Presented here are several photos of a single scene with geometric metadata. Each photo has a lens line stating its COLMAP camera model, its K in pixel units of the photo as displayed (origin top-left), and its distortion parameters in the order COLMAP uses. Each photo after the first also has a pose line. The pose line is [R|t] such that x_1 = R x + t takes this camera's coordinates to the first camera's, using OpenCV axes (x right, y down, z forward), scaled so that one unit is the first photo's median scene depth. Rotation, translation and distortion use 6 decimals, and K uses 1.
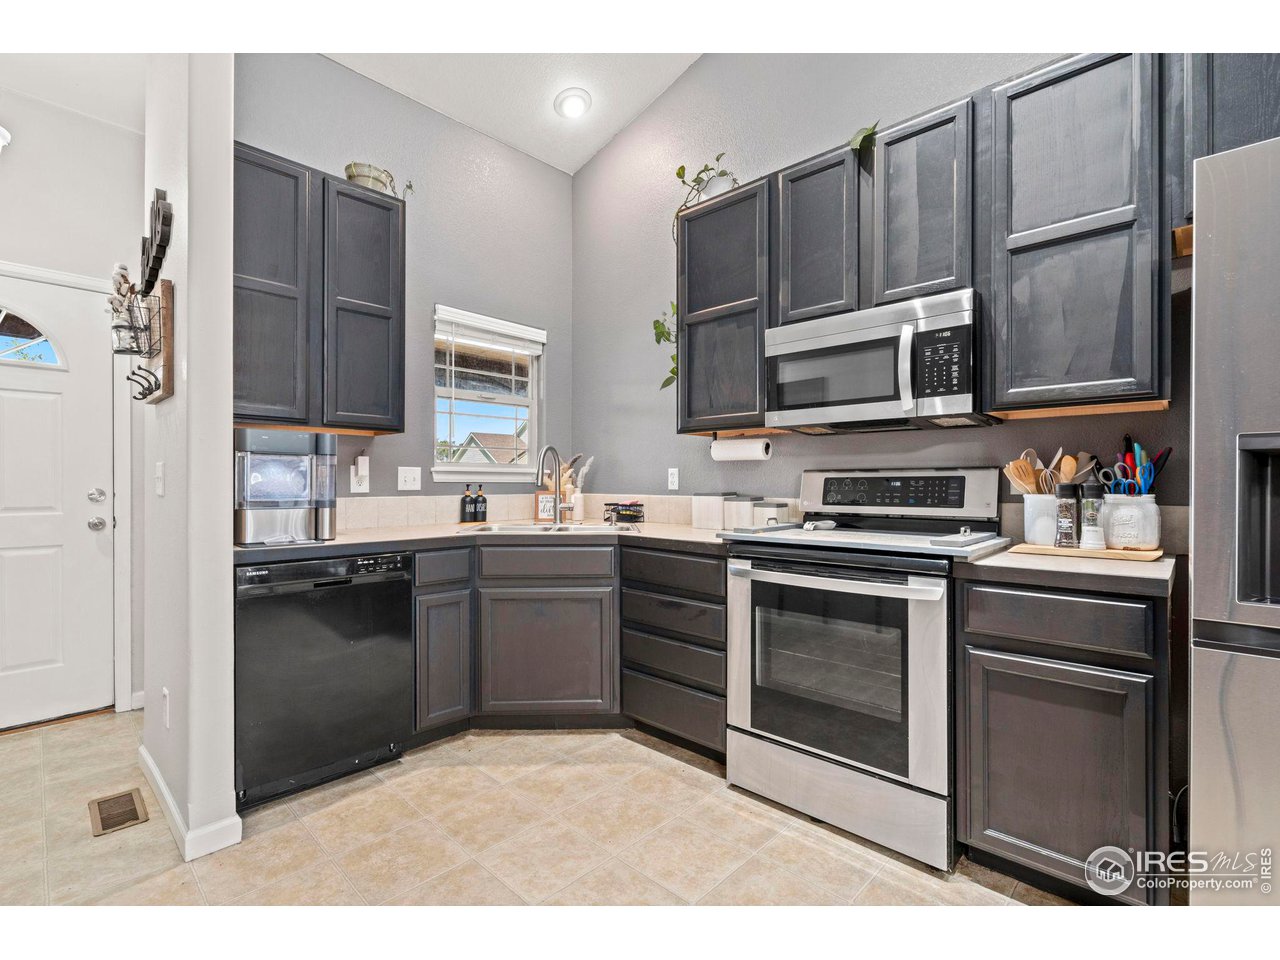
lens RADIAL K [[589.5, 0, 635.1], [0, 589.5, 484.8], [0, 0, 1]] dist [0.000162, -0.000052]
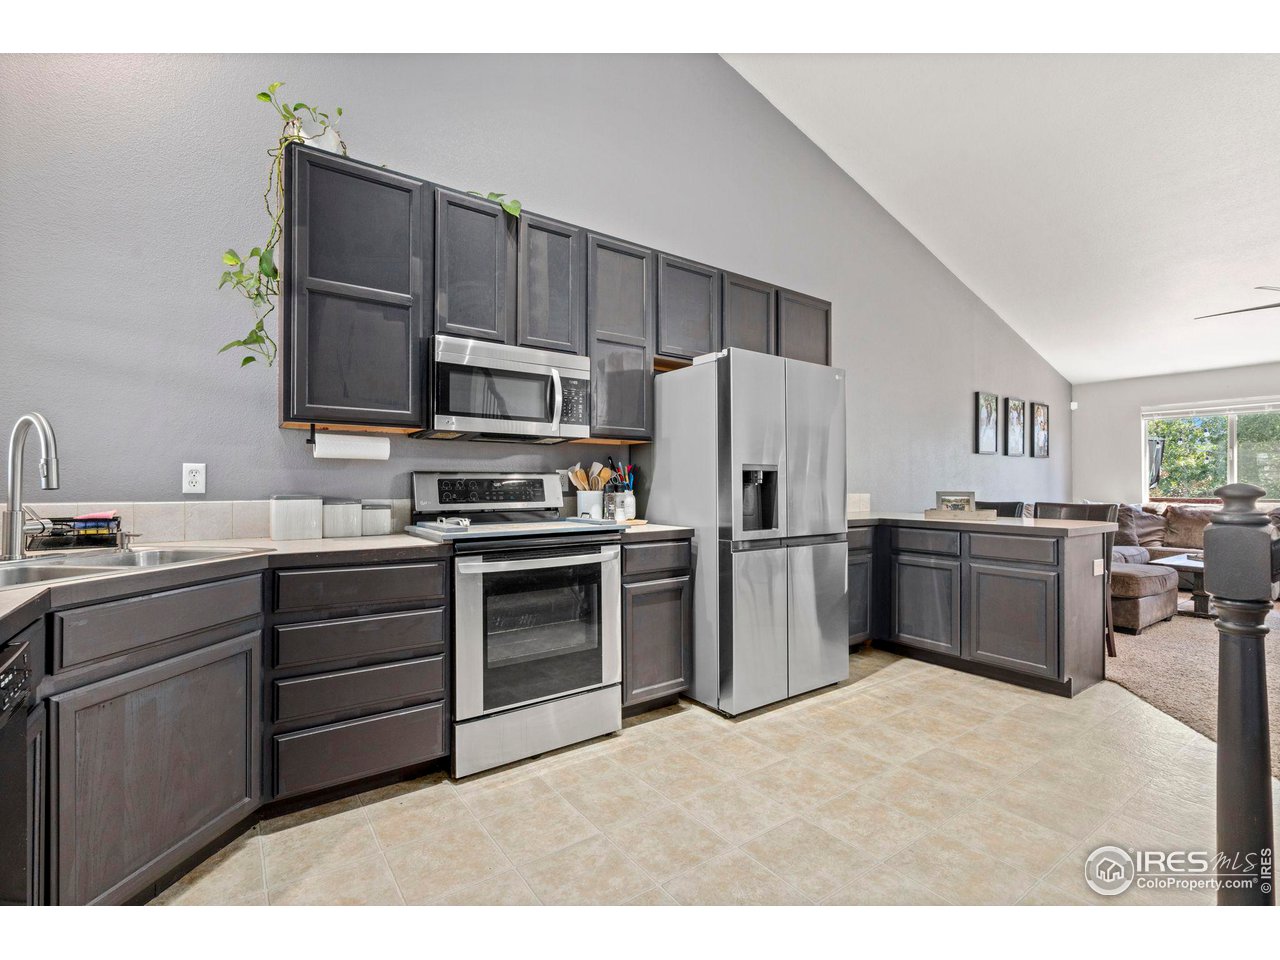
lens RADIAL K [[589.5, 0, 628.7], [0, 589.5, 481.3], [0, 0, 1]] dist [0.000162, -0.000052]
pose [[0.194692, 0.004404, 0.980855, -0.780999], [0.002828, 0.999983, -0.005051, -0.001406], [-0.980860, 0.003757, 0.194676, 0.511417]]
